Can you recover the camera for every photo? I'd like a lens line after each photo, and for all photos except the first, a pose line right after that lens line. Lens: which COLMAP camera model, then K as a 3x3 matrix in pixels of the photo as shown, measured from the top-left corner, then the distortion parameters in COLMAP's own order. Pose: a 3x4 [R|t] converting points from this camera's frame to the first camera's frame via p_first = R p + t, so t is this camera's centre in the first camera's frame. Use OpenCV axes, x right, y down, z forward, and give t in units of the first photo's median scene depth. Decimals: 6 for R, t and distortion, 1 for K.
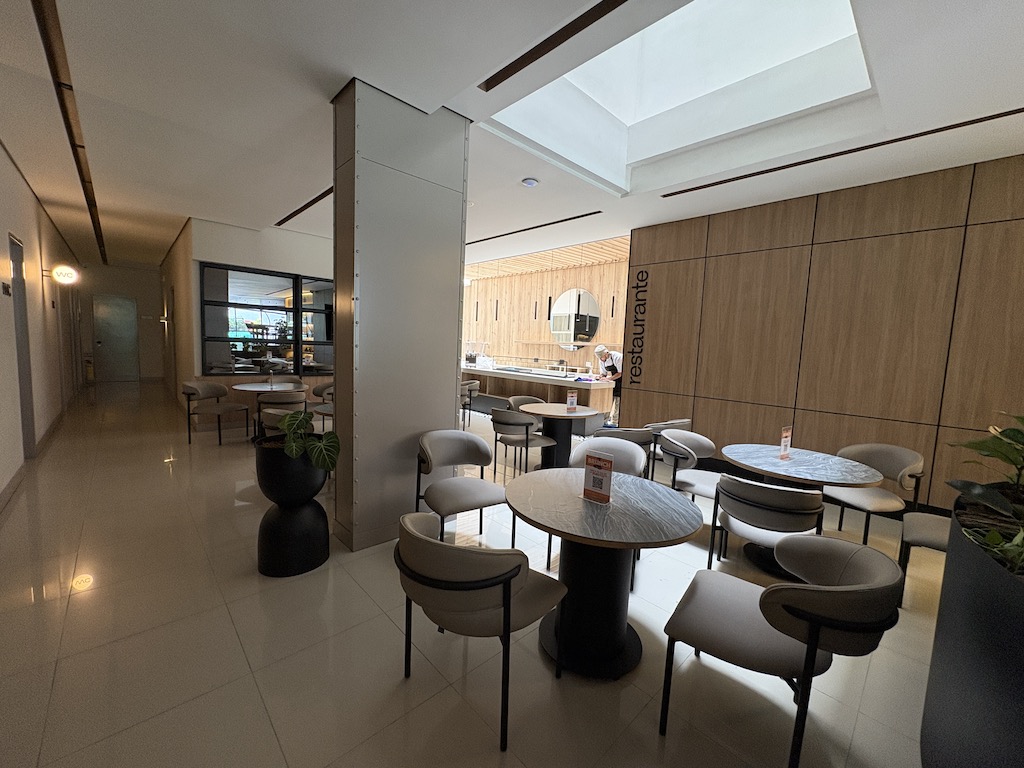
lens RADIAL K [[407.1, 0, 506.7], [0, 407.1, 380.7], [0, 0, 1]] dist [-0.000631, 0.000434]
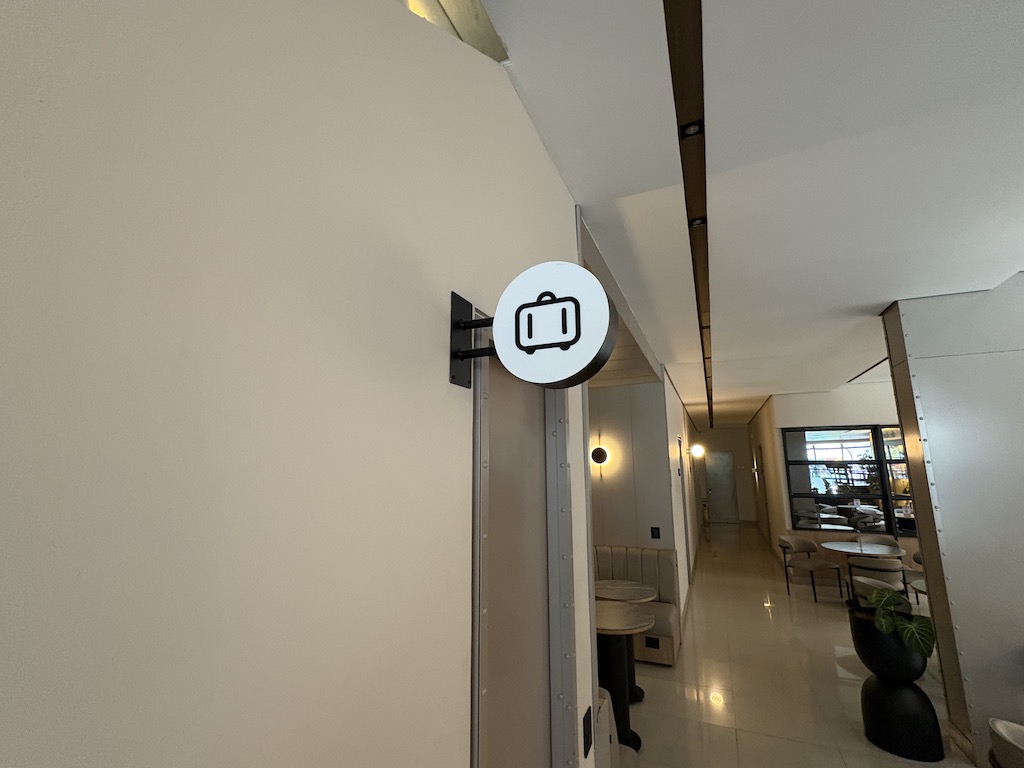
lens RADIAL K [[460.7, 0, 512.0], [0, 460.7, 384.0], [0, 0, 1]] dist [-0.001660, -0.000362]
pose [[0.397450, -0.205502, -0.894317, 0.151504], [-0.053314, 0.967783, -0.246077, -0.048144], [0.916074, 0.145483, 0.373689, -0.228272]]
